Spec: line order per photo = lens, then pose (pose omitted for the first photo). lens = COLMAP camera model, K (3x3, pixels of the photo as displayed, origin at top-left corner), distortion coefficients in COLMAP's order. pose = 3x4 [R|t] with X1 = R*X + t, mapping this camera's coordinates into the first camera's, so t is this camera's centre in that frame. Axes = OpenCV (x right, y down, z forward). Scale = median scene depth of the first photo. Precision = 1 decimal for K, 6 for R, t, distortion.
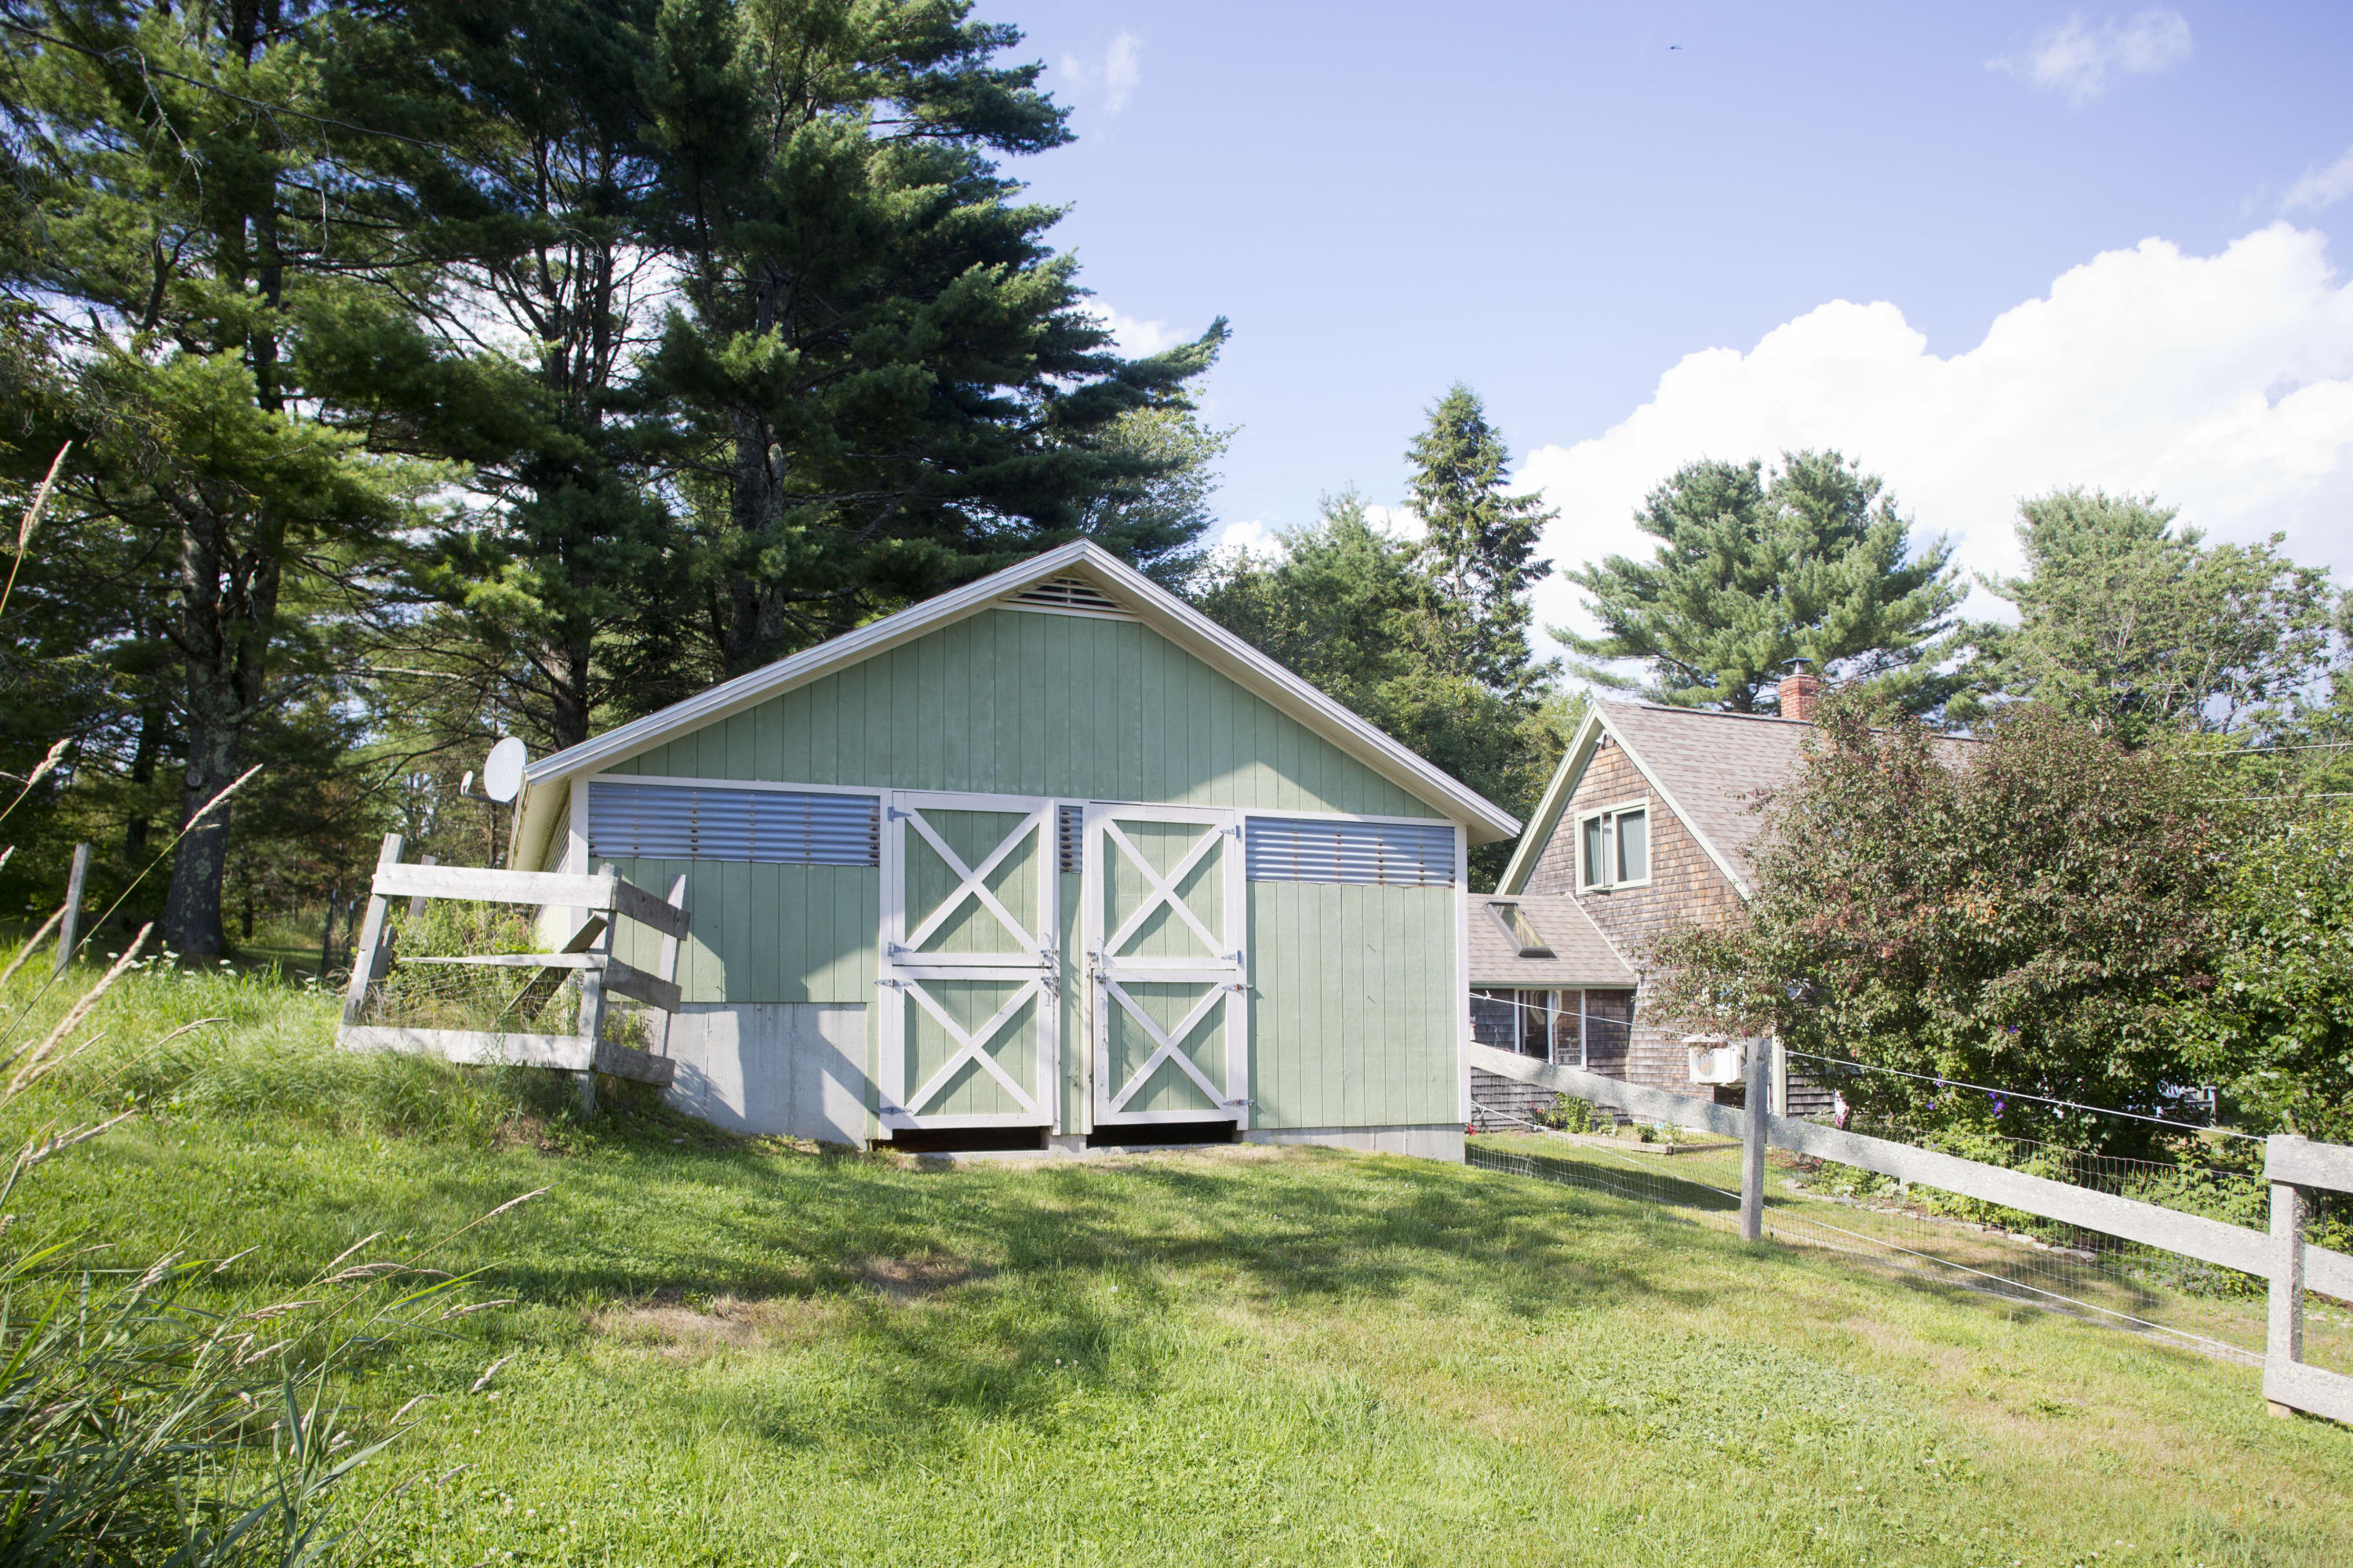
lens RADIAL K [[1631.1, 0, 1176.5], [0, 1631.1, 784.0], [0, 0, 1]] dist [-0.003179, 0.000239]
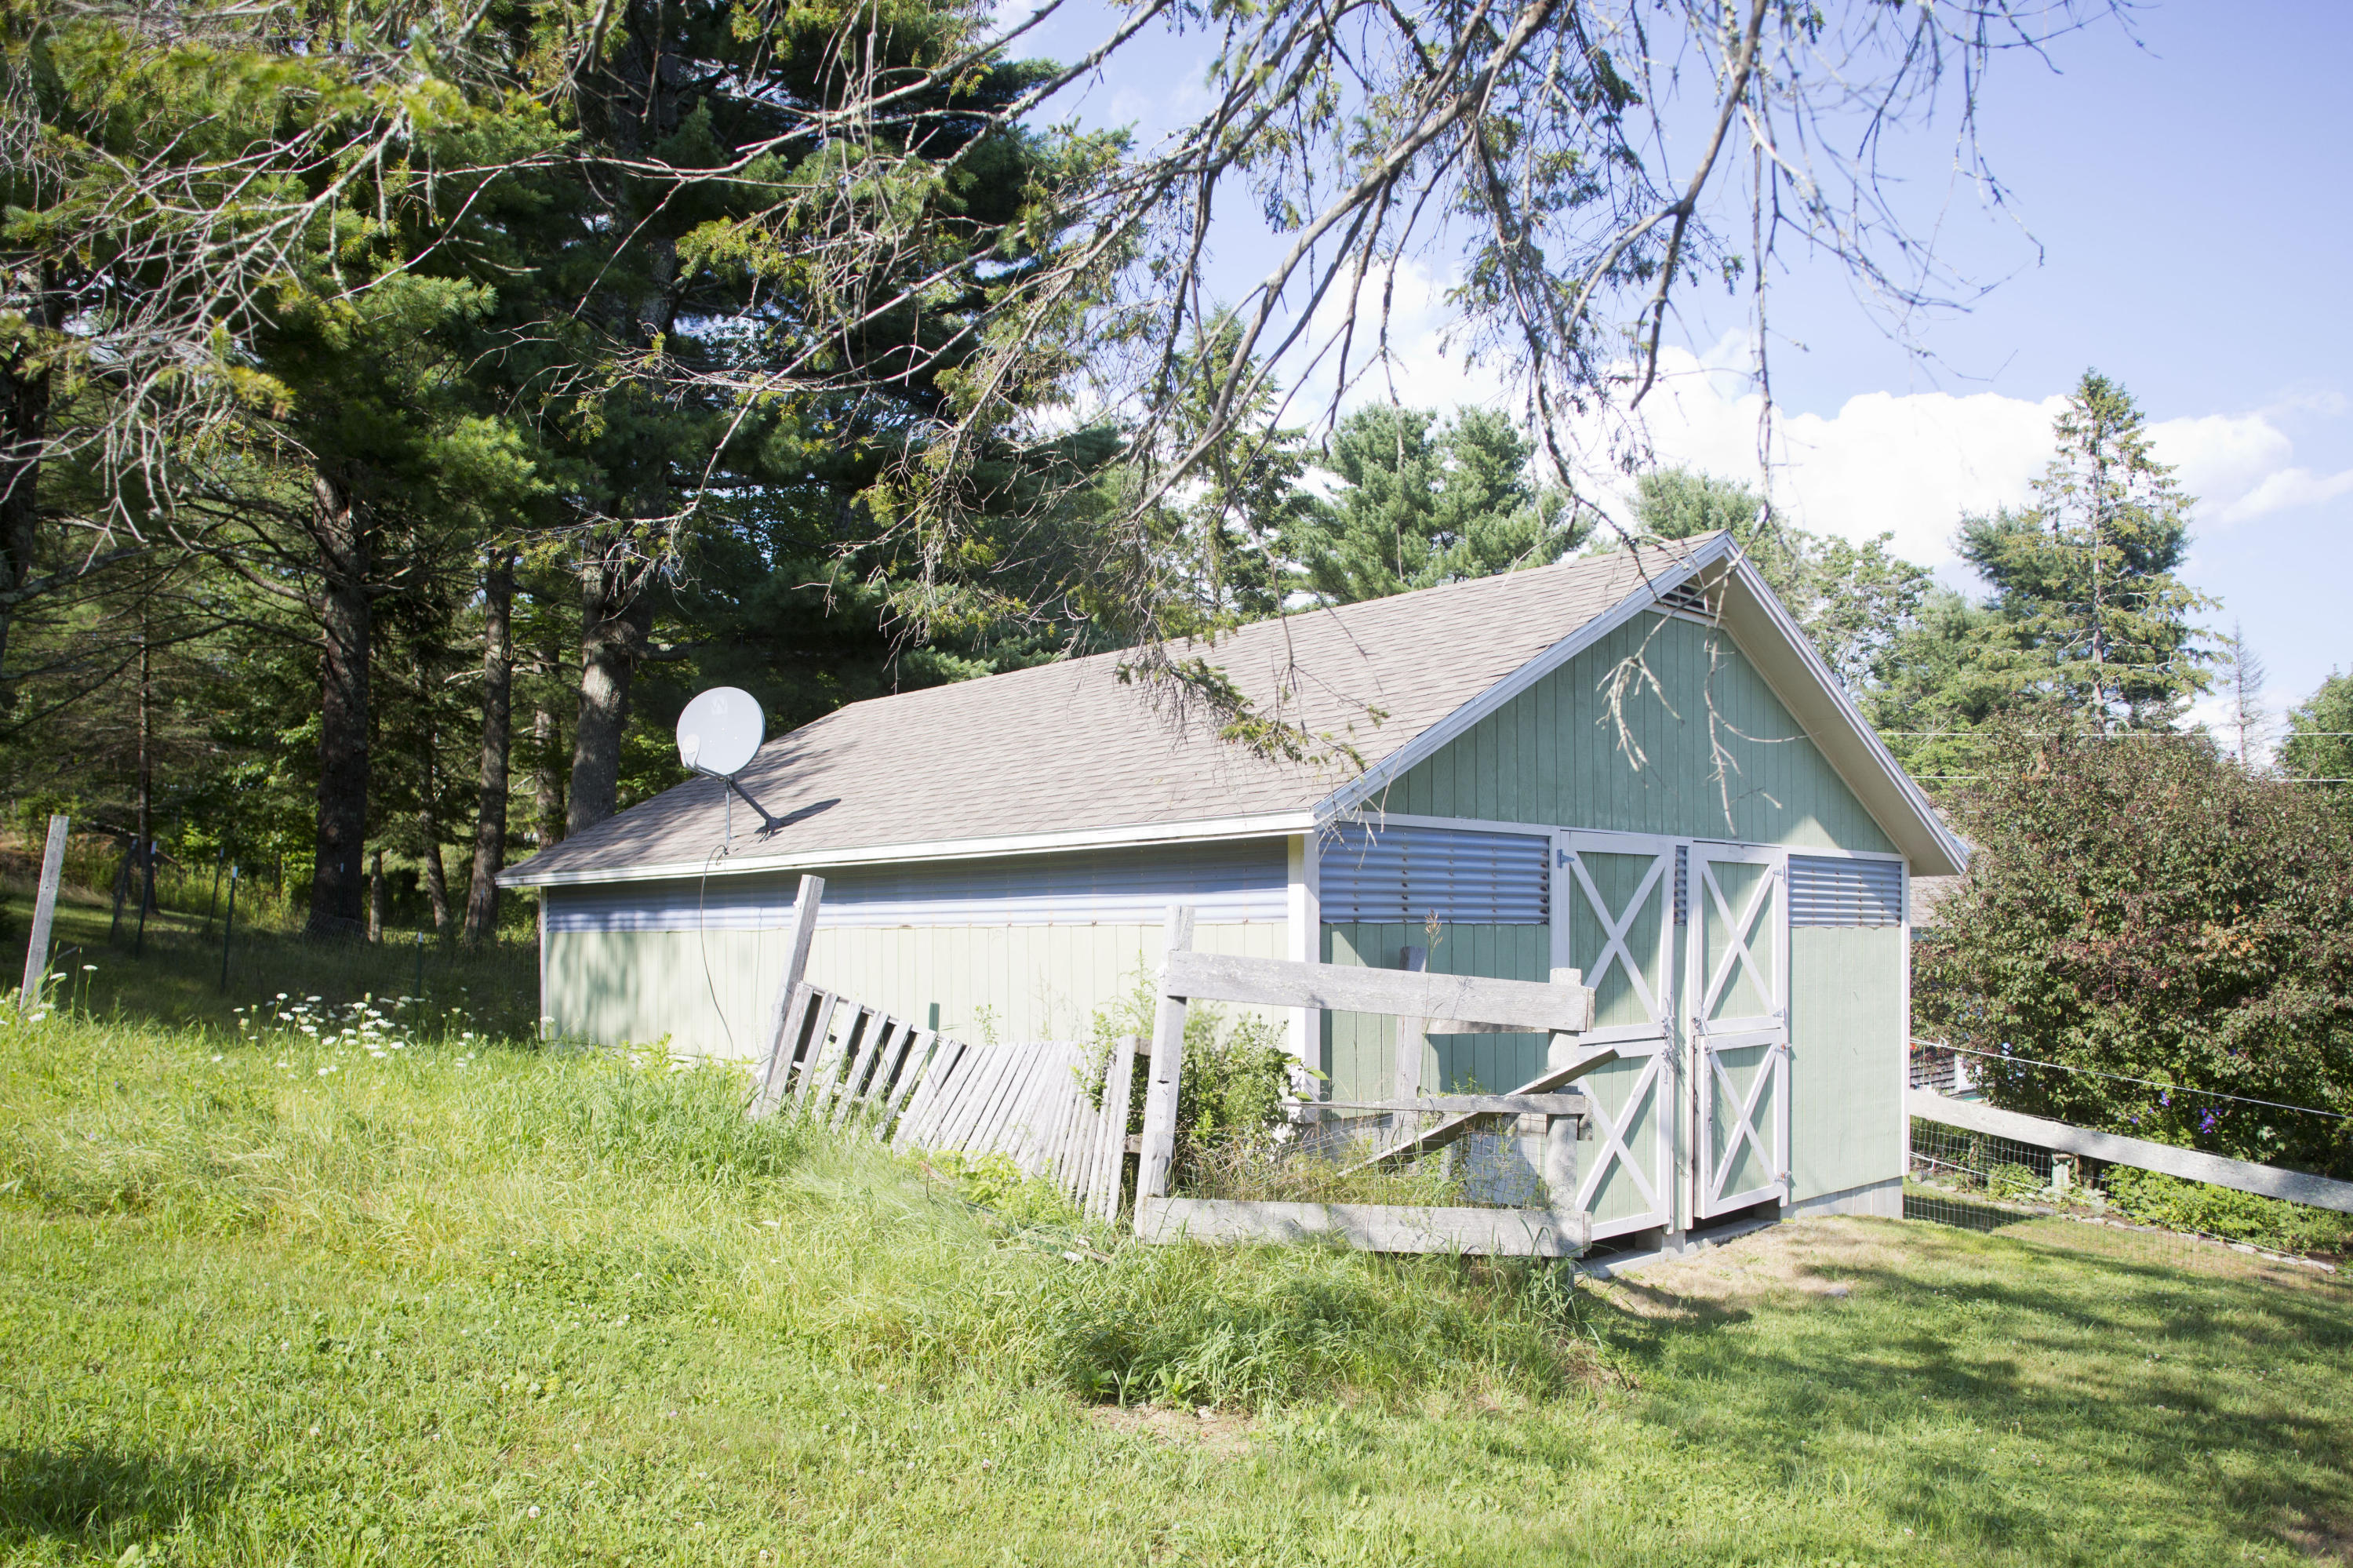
lens RADIAL K [[1631.1, 0, 1176.5], [0, 1631.1, 784.0], [0, 0, 1]] dist [-0.003179, 0.000239]
pose [[0.949529, 0.041181, 0.310964, -0.567076], [-0.061148, 0.996627, 0.054733, -0.047608], [-0.307661, -0.070985, 0.948845, 0.276047]]
